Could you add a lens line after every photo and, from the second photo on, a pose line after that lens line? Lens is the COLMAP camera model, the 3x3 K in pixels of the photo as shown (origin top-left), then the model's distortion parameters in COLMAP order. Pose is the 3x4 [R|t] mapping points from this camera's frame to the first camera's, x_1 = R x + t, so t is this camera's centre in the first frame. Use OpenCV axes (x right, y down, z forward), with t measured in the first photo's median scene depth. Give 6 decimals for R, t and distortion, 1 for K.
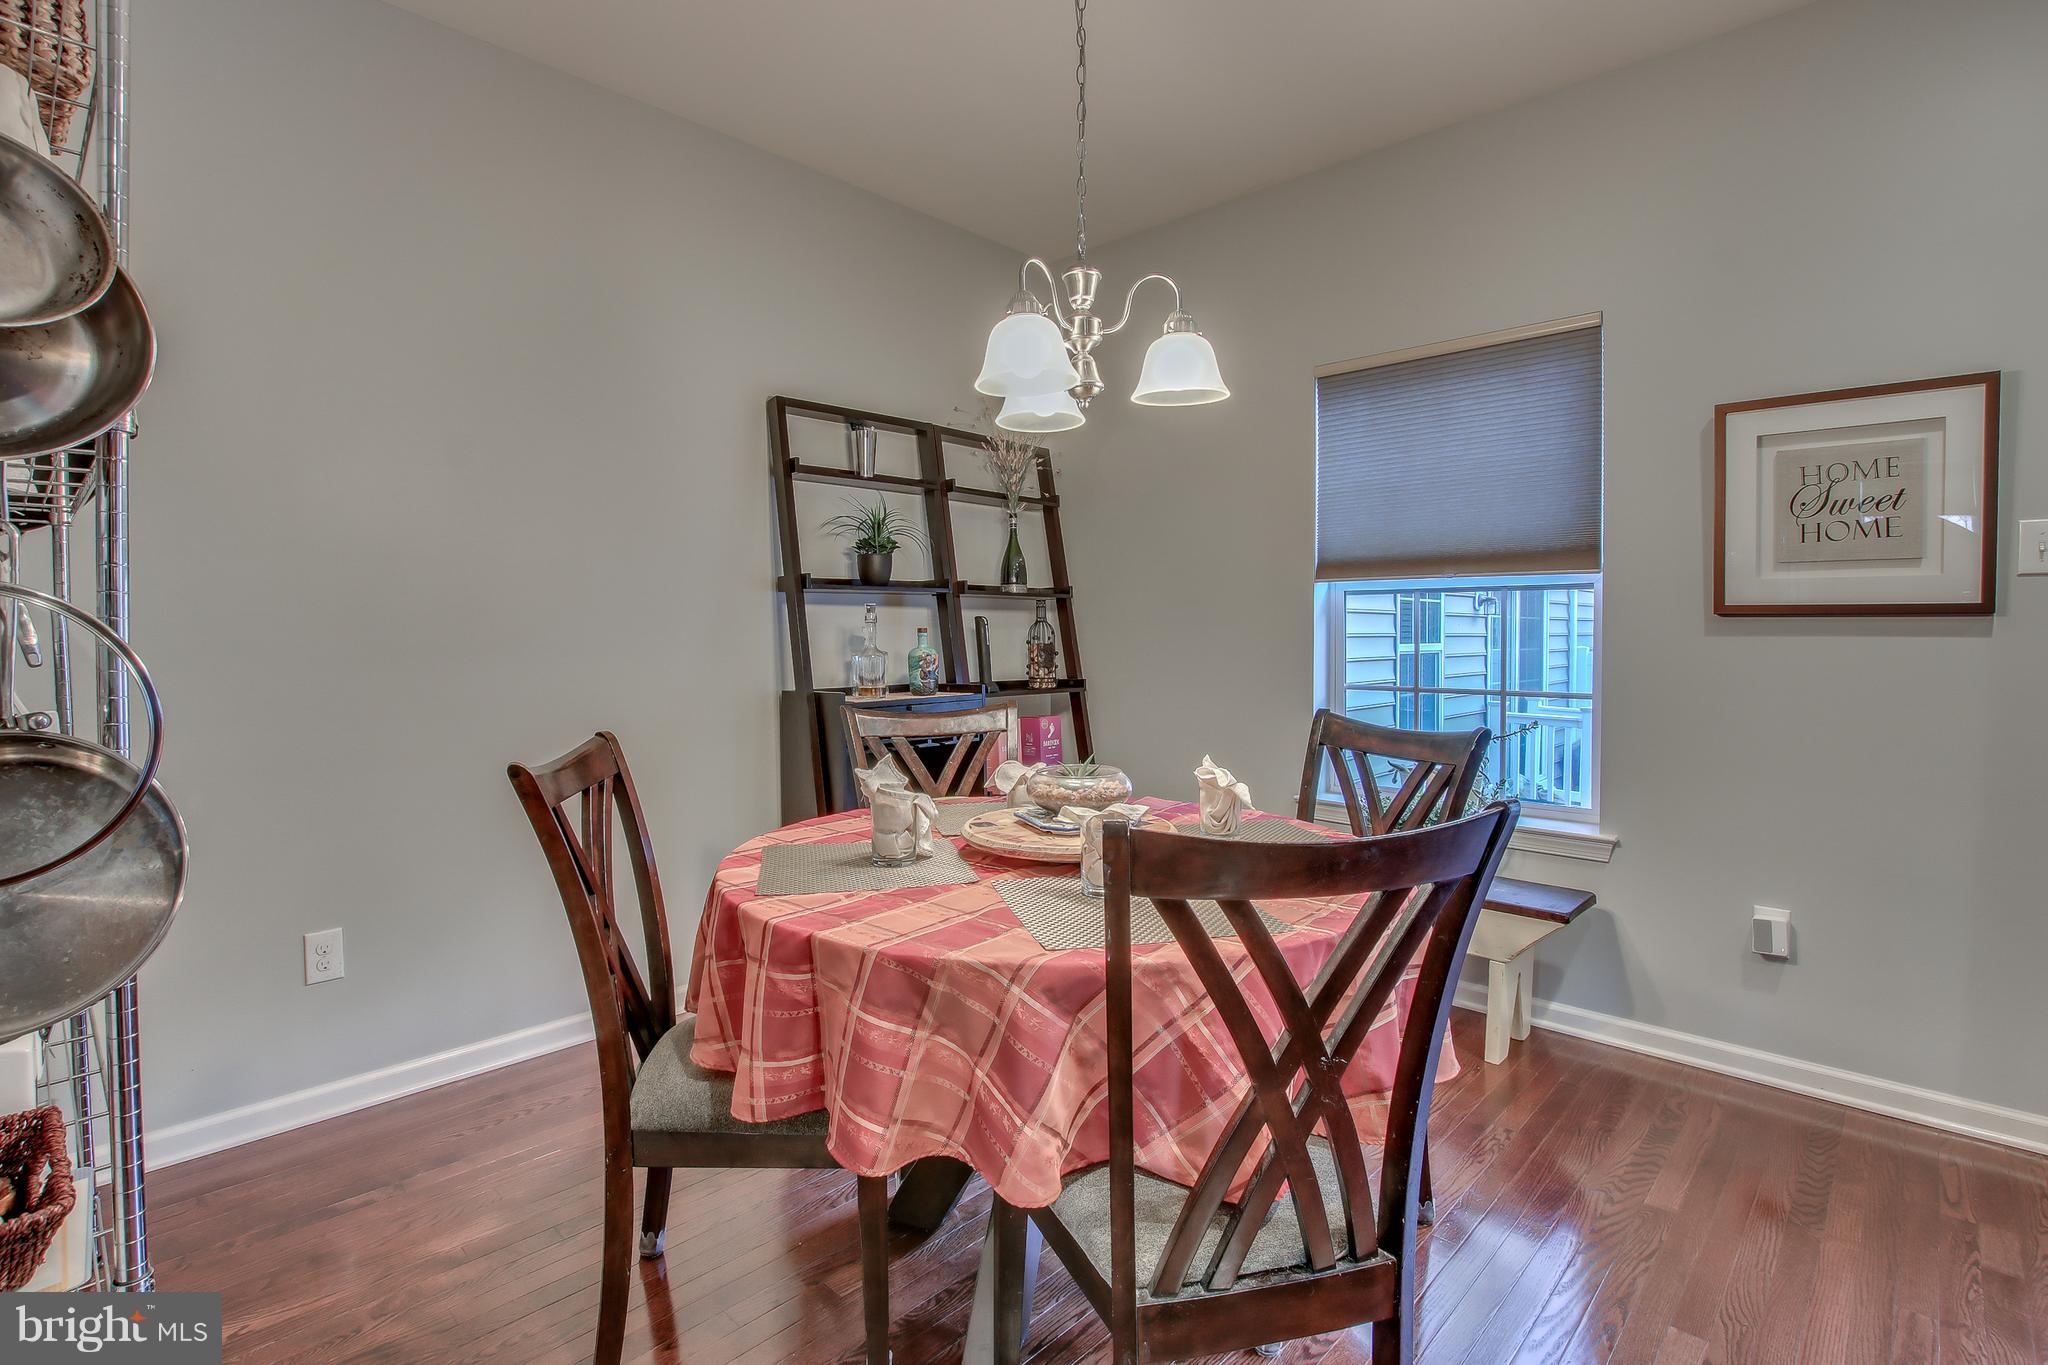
lens RADIAL K [[994.0, 0, 1025.1], [0, 994.0, 667.5], [0, 0, 1]] dist [-0.033454, 0.006524]
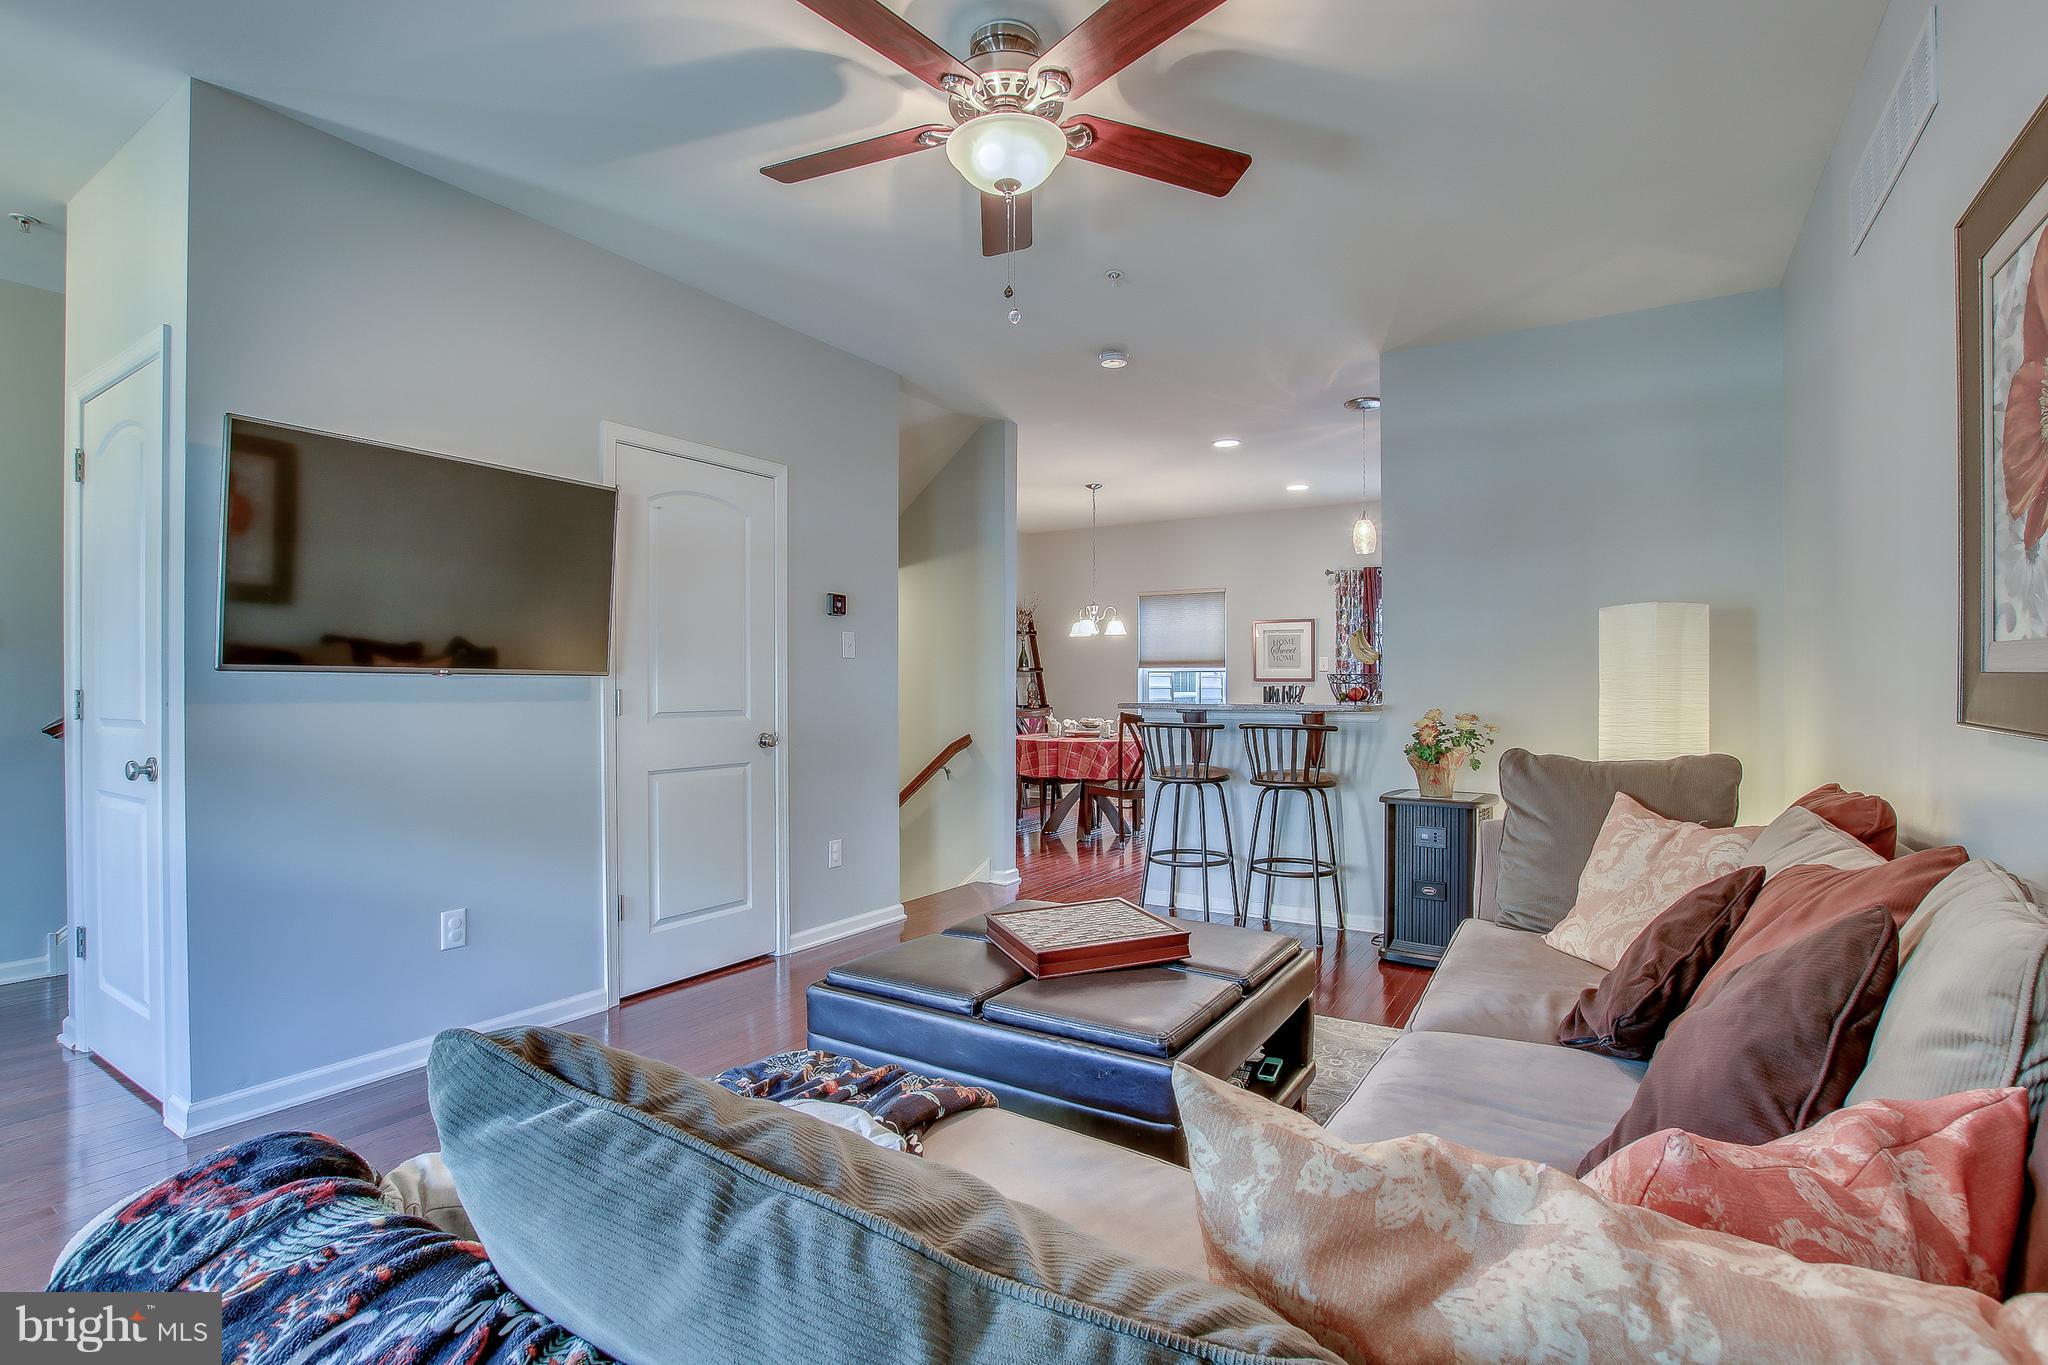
lens RADIAL K [[994.0, 0, 1025.1], [0, 994.0, 667.5], [0, 0, 1]] dist [-0.033454, 0.006524]
pose [[0.980991, 0.005792, 0.193966, -0.685479], [0.004179, 0.998692, -0.050958, 0.065388], [-0.194008, 0.050800, 0.979684, -2.040605]]
